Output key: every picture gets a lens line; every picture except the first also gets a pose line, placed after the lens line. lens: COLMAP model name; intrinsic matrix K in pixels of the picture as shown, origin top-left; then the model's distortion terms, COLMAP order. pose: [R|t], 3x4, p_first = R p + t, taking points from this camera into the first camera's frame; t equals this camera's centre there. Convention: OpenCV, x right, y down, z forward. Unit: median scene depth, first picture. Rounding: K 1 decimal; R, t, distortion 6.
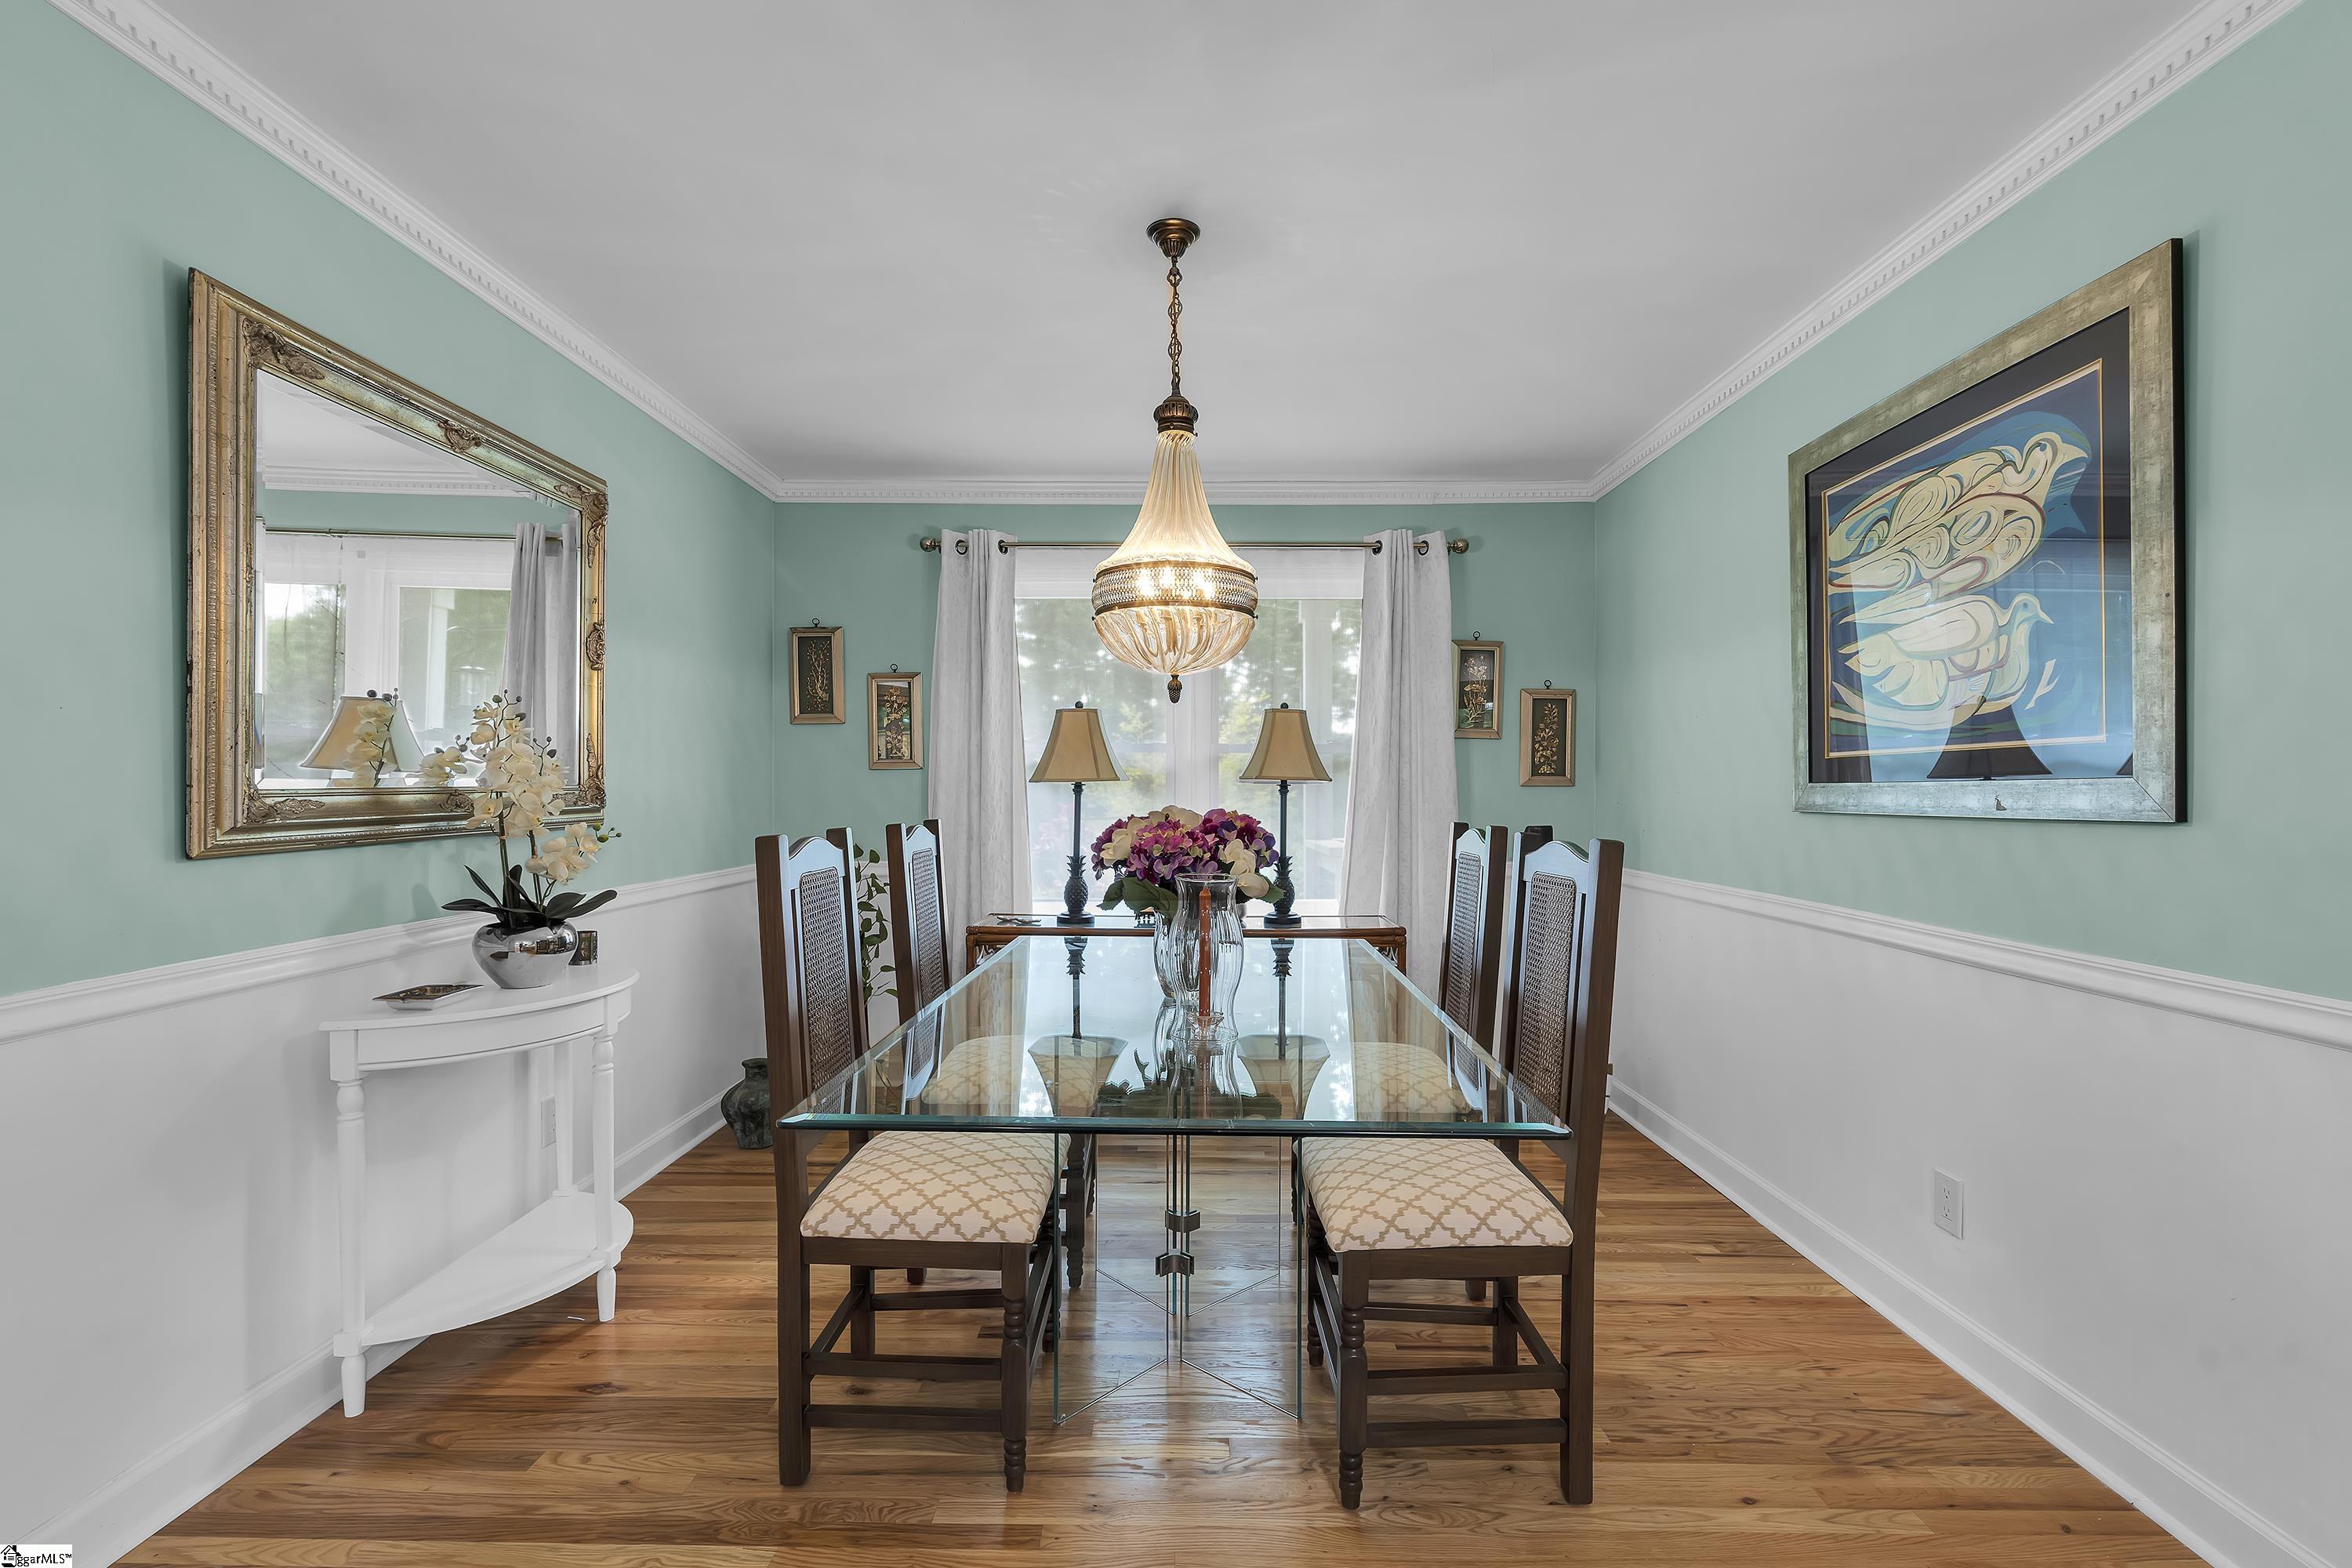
lens RADIAL K [[1054.6, 0, 1174.4], [0, 1054.6, 791.6], [0, 0, 1]] dist [-0.003985, -0.000326]
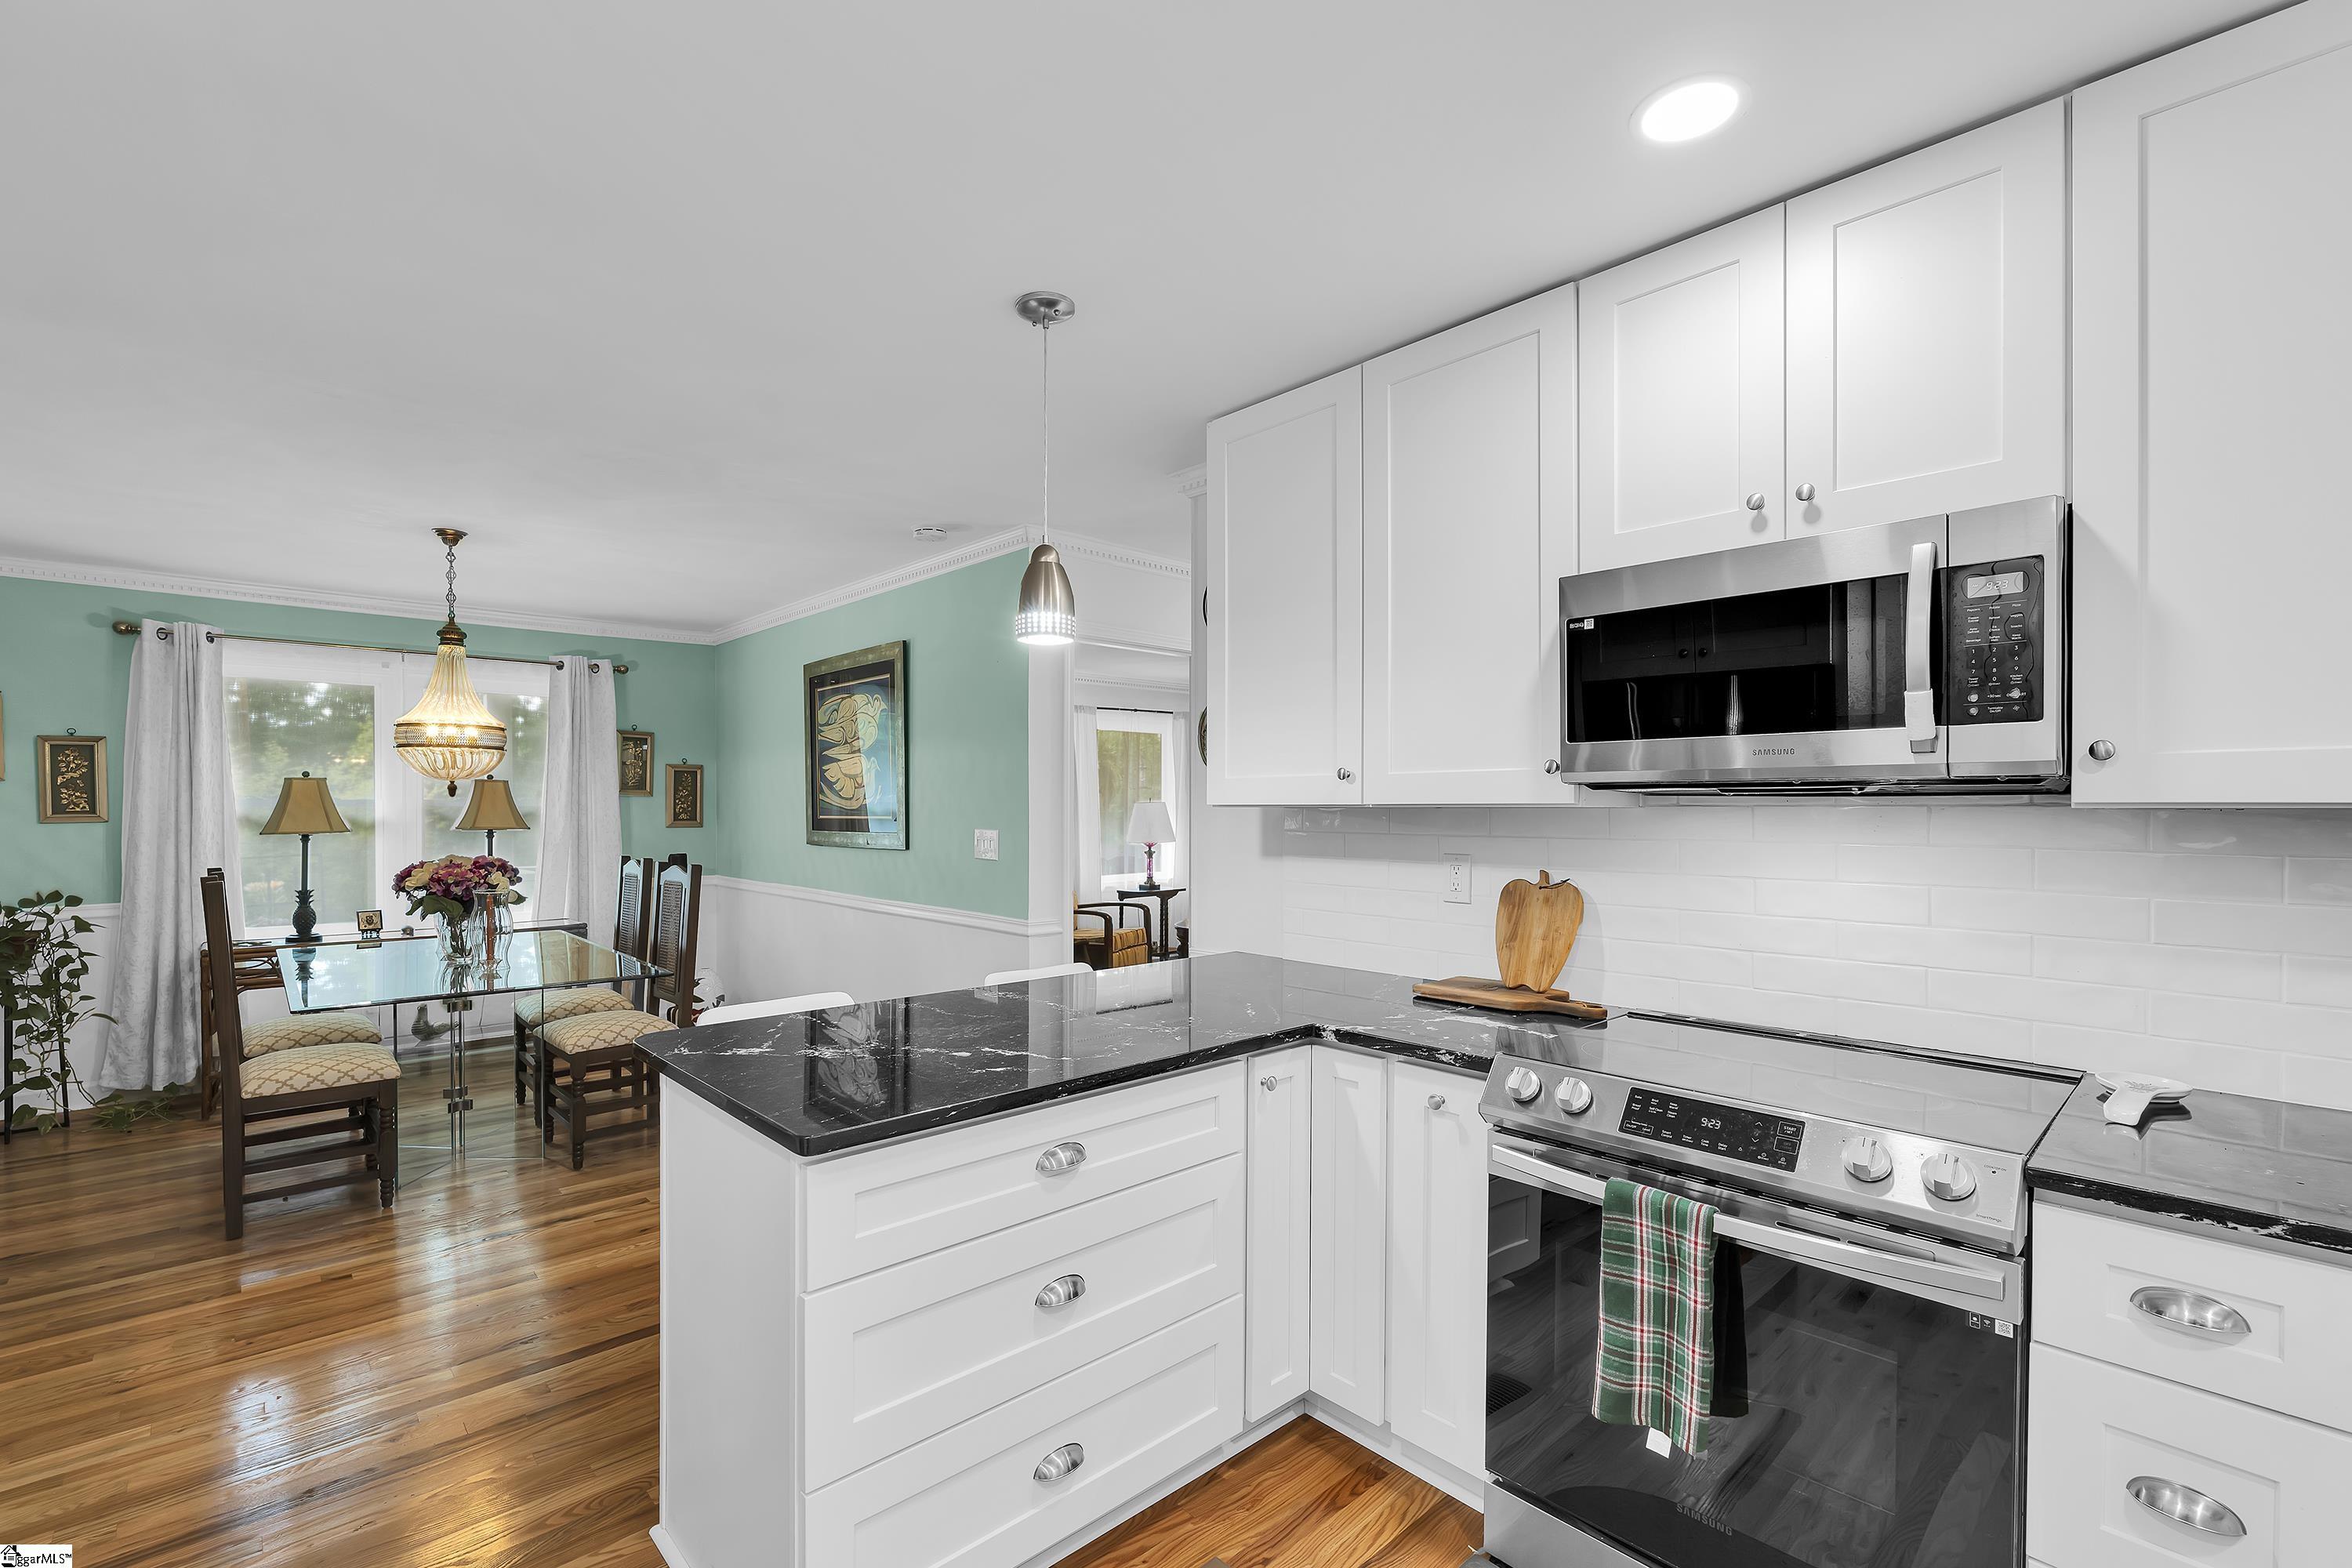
lens RADIAL K [[1054.6, 0, 1167.8], [0, 1054.6, 807.2], [0, 0, 1]] dist [-0.003985, -0.000326]
pose [[0.733900, -0.006518, 0.679226, -0.275189], [0.005969, 0.999977, 0.003147, -0.055882], [-0.679231, 0.001745, 0.733922, -0.966430]]
